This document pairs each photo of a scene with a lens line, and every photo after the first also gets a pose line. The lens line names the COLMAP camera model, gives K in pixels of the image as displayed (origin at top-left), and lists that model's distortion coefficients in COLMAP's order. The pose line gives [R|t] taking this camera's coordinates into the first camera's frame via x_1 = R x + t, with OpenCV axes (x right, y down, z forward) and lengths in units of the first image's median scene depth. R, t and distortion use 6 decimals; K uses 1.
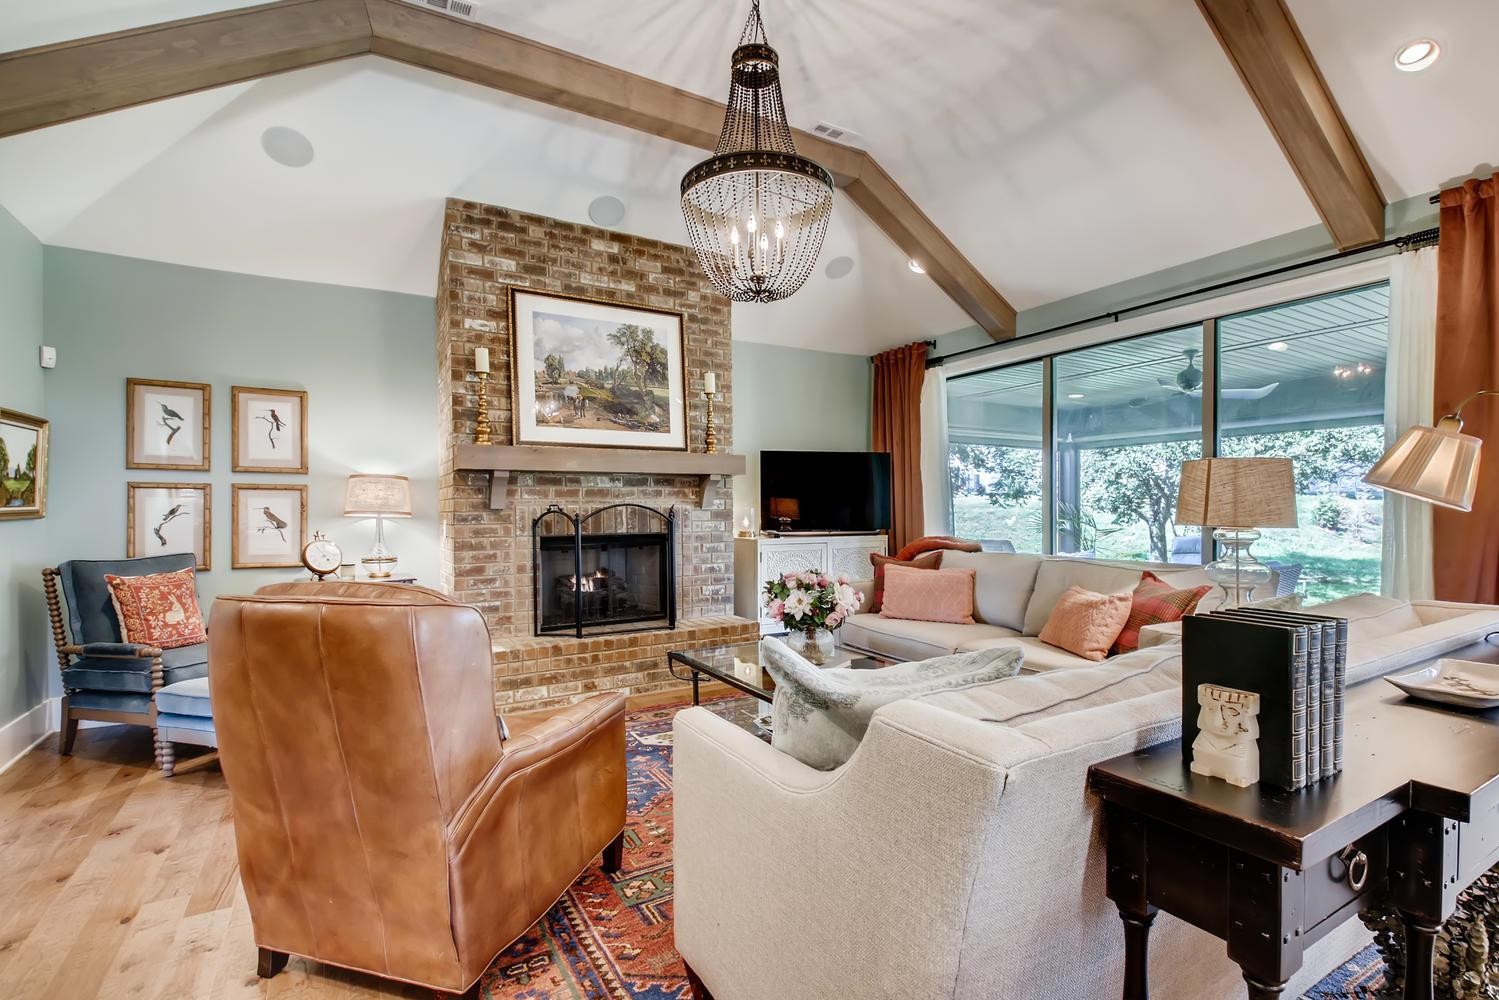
lens RADIAL K [[696.1, 0, 750.6], [0, 696.1, 508.0], [0, 0, 1]] dist [-0.000676, -0.000003]
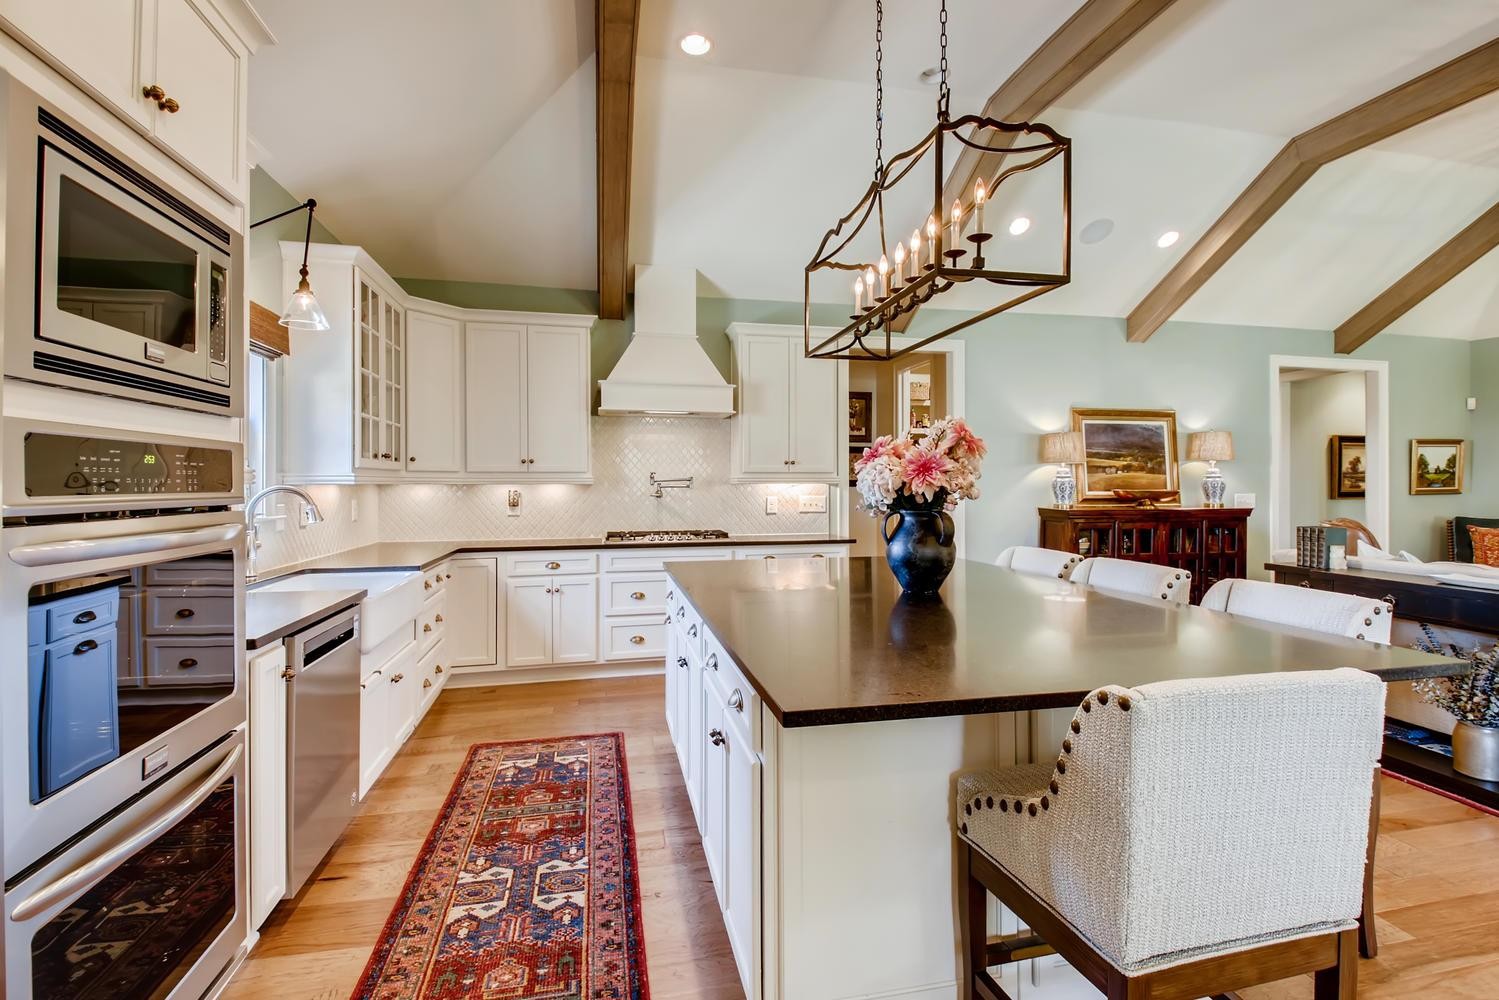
lens RADIAL K [[696.1, 0, 751.8], [0, 696.1, 488.9], [0, 0, 1]] dist [-0.000676, -0.000003]
pose [[-0.315124, 0.009325, -0.949005, 1.351528], [-0.001594, 0.999945, 0.010355, -0.014187], [0.949049, 0.004776, -0.315092, -0.203054]]
